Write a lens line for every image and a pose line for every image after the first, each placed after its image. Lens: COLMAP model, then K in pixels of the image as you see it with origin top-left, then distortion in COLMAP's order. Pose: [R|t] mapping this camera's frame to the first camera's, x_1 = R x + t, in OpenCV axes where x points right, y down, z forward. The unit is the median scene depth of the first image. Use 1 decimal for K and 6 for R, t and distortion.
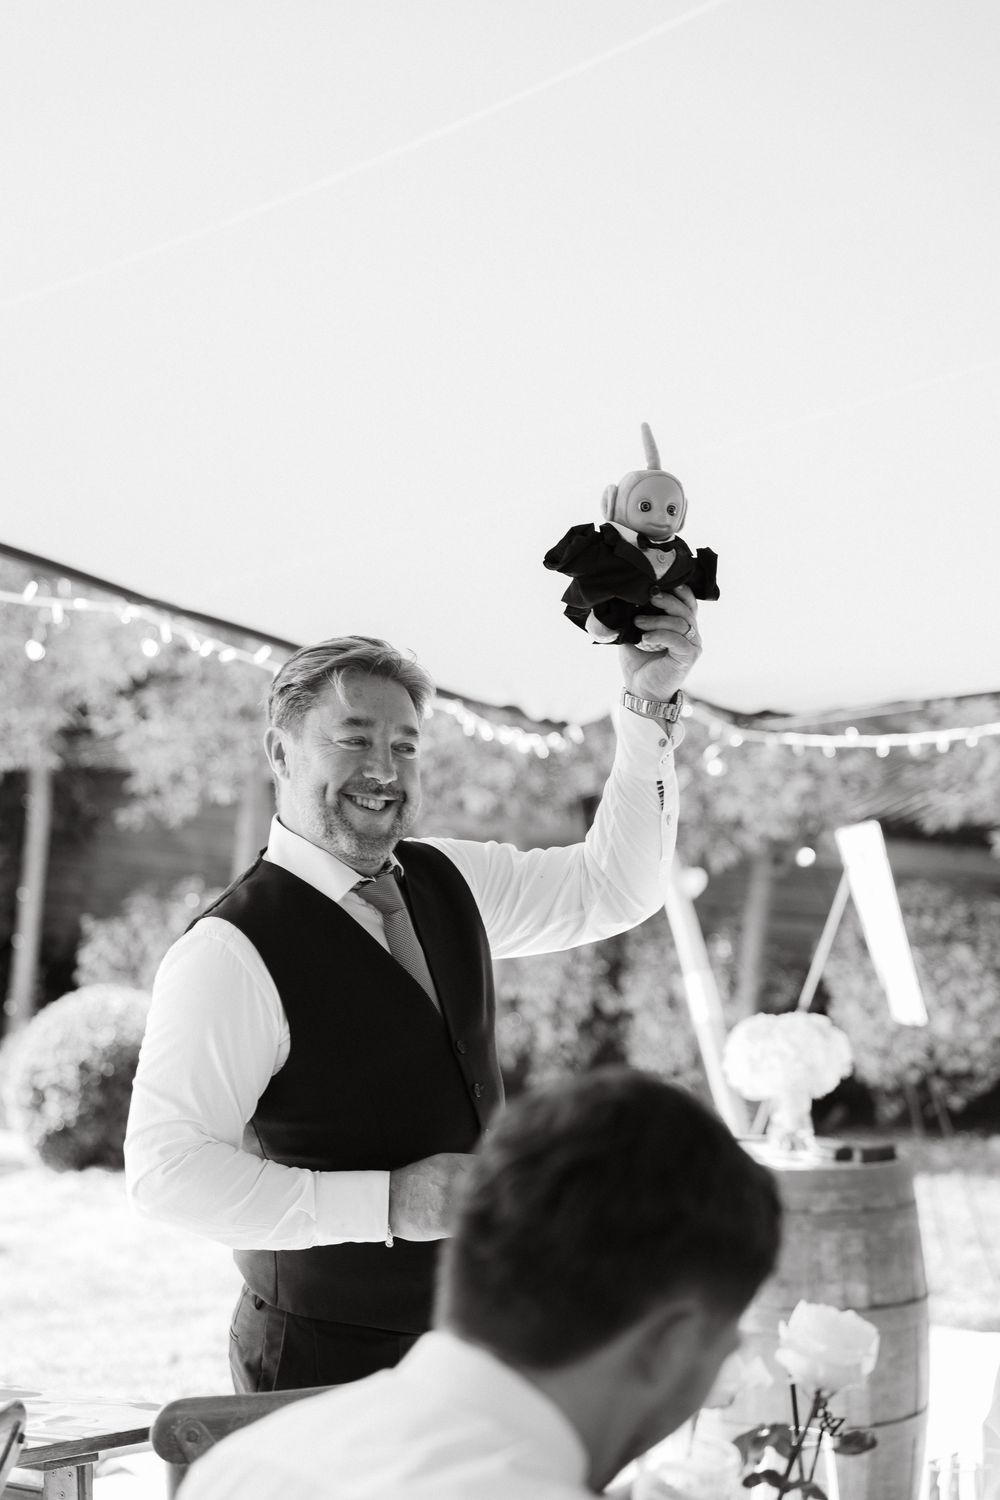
lens RADIAL K [[2787.0, 0, 497.5], [0, 2787.0, 748.3], [0, 0, 1]] dist [-0.013799, 0.000000]
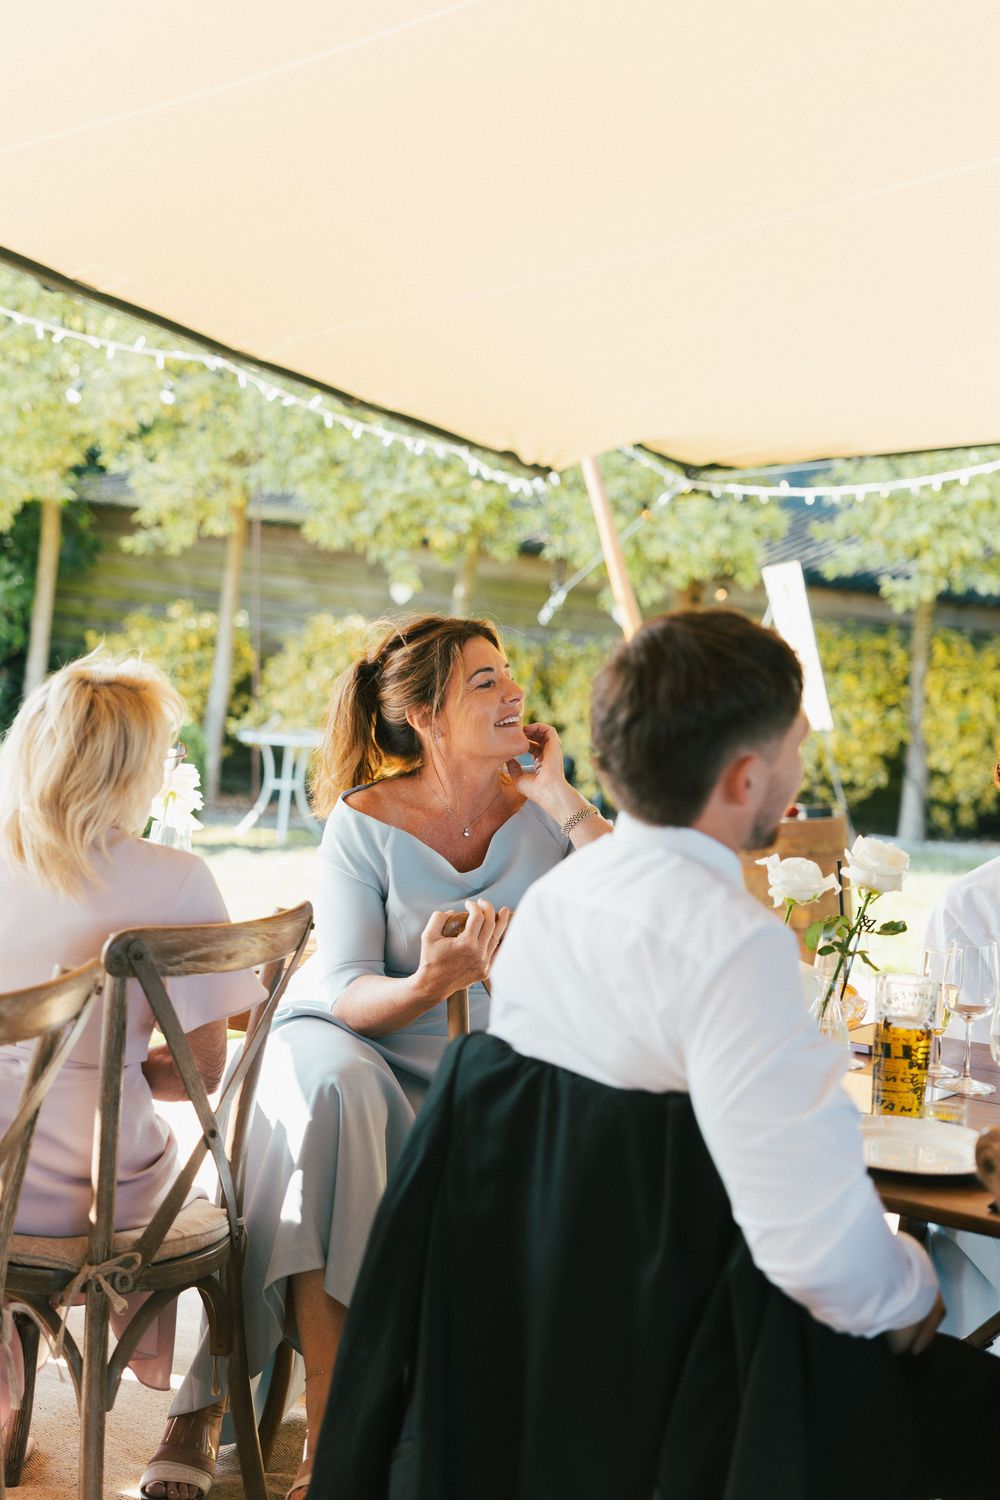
lens RADIAL K [[2714.6, 0, 501.5], [0, 2714.6, 751.7], [0, 0, 1]] dist [-0.077962, 0.000000]
pose [[0.997384, 0.024252, 0.068093, -0.056652], [-0.029867, 0.996127, 0.082701, 0.012875], [-0.065823, -0.084518, 0.994245, -0.130676]]
